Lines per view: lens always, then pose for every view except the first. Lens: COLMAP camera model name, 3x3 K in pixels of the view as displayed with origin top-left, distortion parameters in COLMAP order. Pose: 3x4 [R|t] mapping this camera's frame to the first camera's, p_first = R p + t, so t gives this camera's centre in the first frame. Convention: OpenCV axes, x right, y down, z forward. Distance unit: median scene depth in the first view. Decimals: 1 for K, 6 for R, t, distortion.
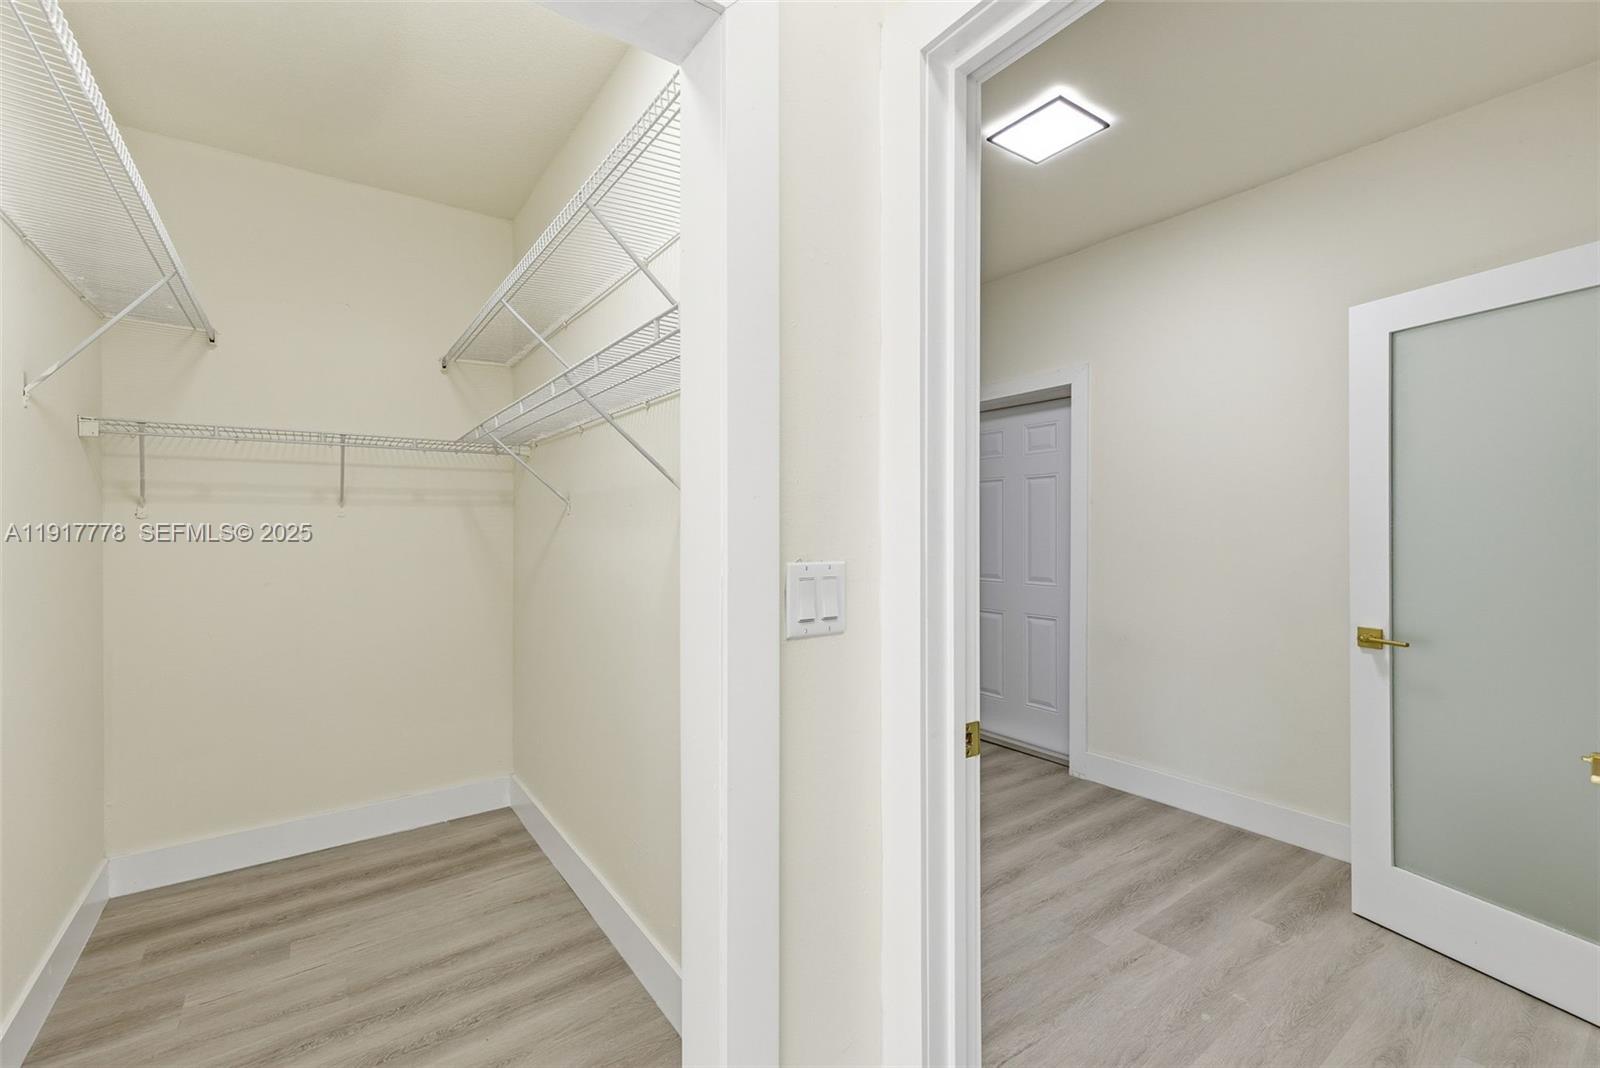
lens RADIAL K [[683.9, 0, 798.7], [0, 683.9, 526.8], [0, 0, 1]] dist [-0.000033, 0.000116]
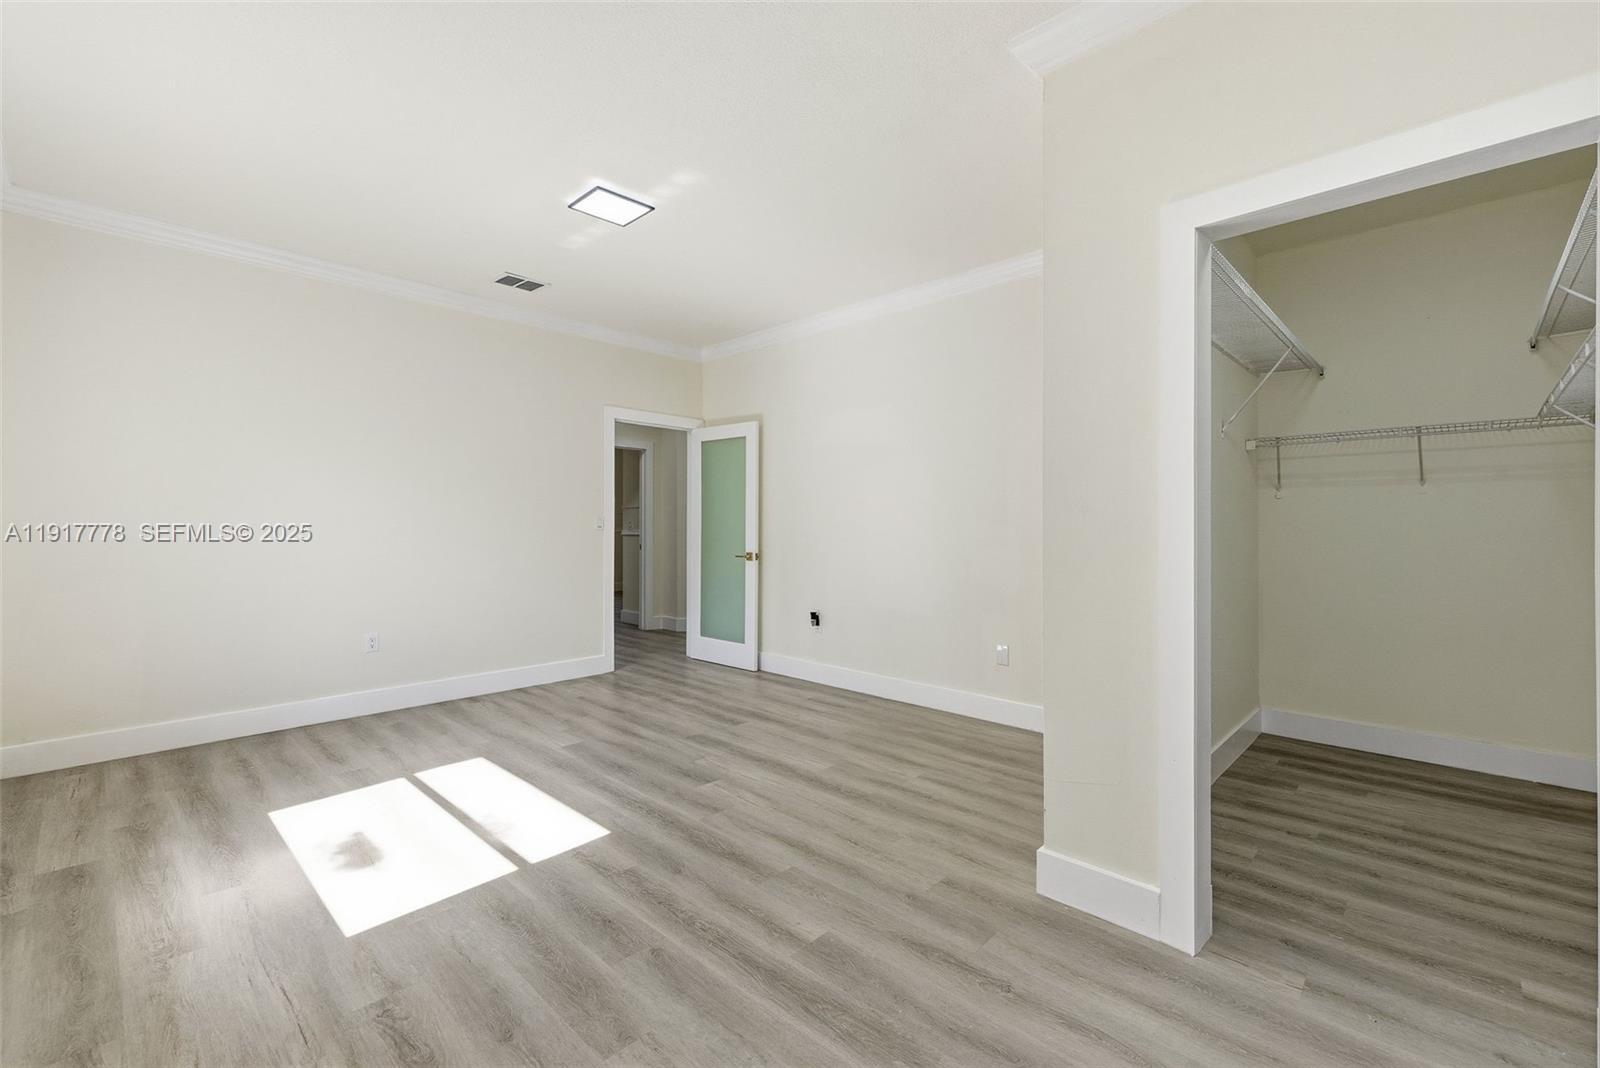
lens RADIAL K [[683.9, 0, 800.2], [0, 683.9, 526.2], [0, 0, 1]] dist [-0.000033, 0.000116]
pose [[0.179647, 0.001601, -0.983730, 0.404232], [-0.000704, 0.999999, 0.001498, 0.051966], [0.983731, 0.000423, 0.179648, -0.379854]]
